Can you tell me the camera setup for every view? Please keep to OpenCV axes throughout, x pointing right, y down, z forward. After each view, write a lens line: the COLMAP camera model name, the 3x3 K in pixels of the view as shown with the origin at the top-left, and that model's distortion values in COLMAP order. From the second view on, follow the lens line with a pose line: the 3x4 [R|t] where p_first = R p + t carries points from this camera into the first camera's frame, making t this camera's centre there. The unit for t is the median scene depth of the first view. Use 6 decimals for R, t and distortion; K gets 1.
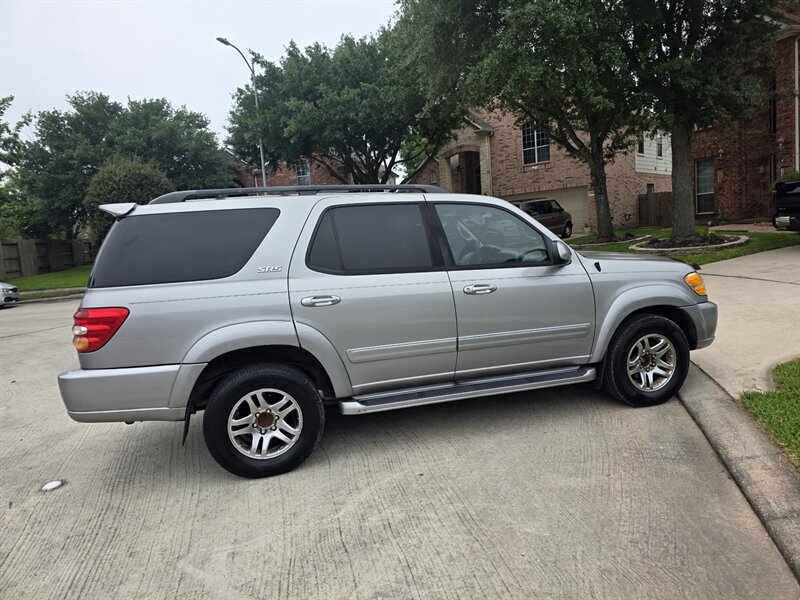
lens RADIAL K [[536.1, 0, 409.0], [0, 536.1, 291.9], [0, 0, 1]] dist [0.070019, -0.067759]
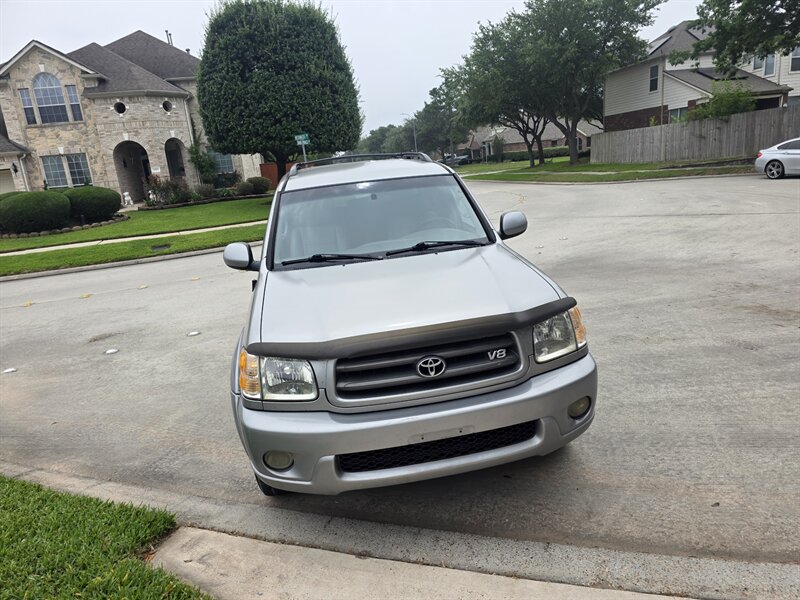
lens RADIAL K [[536.1, 0, 408.6], [0, 536.1, 301.7], [0, 0, 1]] dist [0.070019, -0.067759]
pose [[-0.105694, 0.333147, -0.936932, 1.314210], [-0.010803, 0.941770, 0.336085, -0.360805], [0.994340, 0.045644, -0.095940, 1.558471]]
